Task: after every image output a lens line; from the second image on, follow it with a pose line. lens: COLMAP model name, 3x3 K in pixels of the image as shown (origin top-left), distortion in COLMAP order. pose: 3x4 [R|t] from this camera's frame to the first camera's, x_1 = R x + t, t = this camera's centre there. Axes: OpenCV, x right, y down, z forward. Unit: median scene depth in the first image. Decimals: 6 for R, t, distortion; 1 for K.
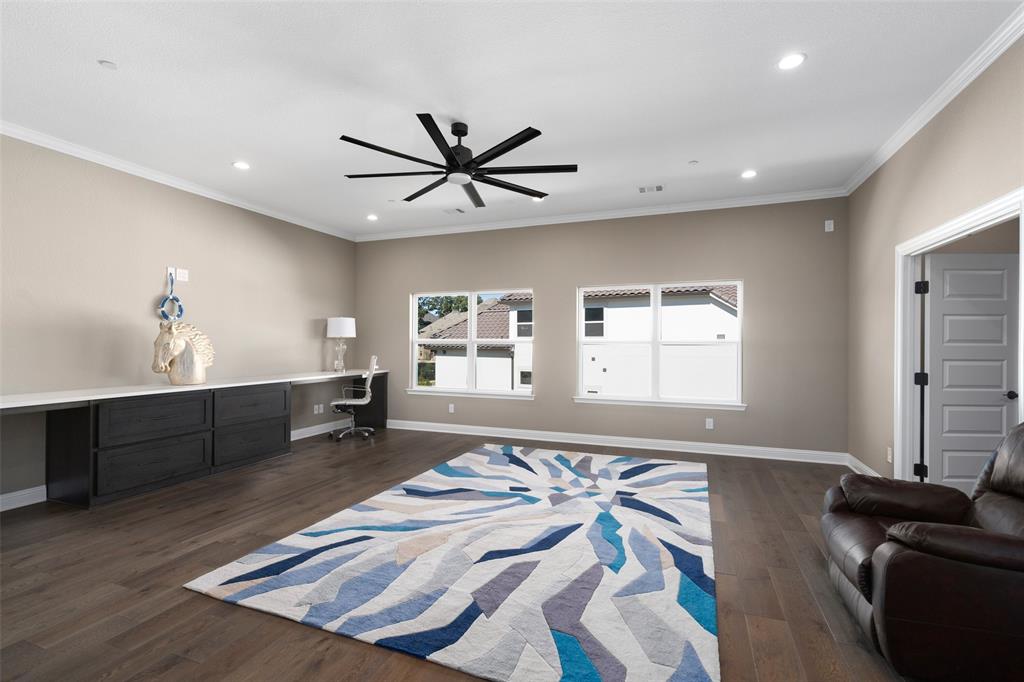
lens RADIAL K [[469.1, 0, 507.8], [0, 469.1, 343.5], [0, 0, 1]] dist [-0.002858, -0.000223]
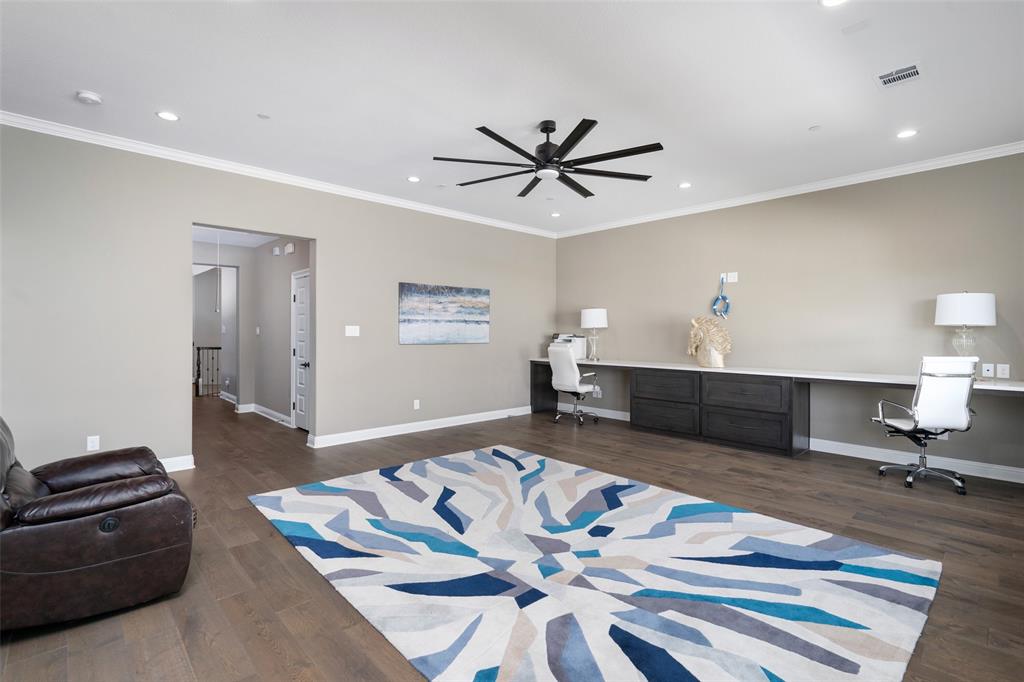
lens RADIAL K [[469.1, 0, 507.8], [0, 469.1, 343.5], [0, 0, 1]] dist [-0.002858, -0.000223]
pose [[-0.436626, 0.011317, -0.899572, 0.785754], [-0.004586, 0.999880, 0.014804, 0.009094], [0.899632, 0.010589, -0.436521, 1.255447]]
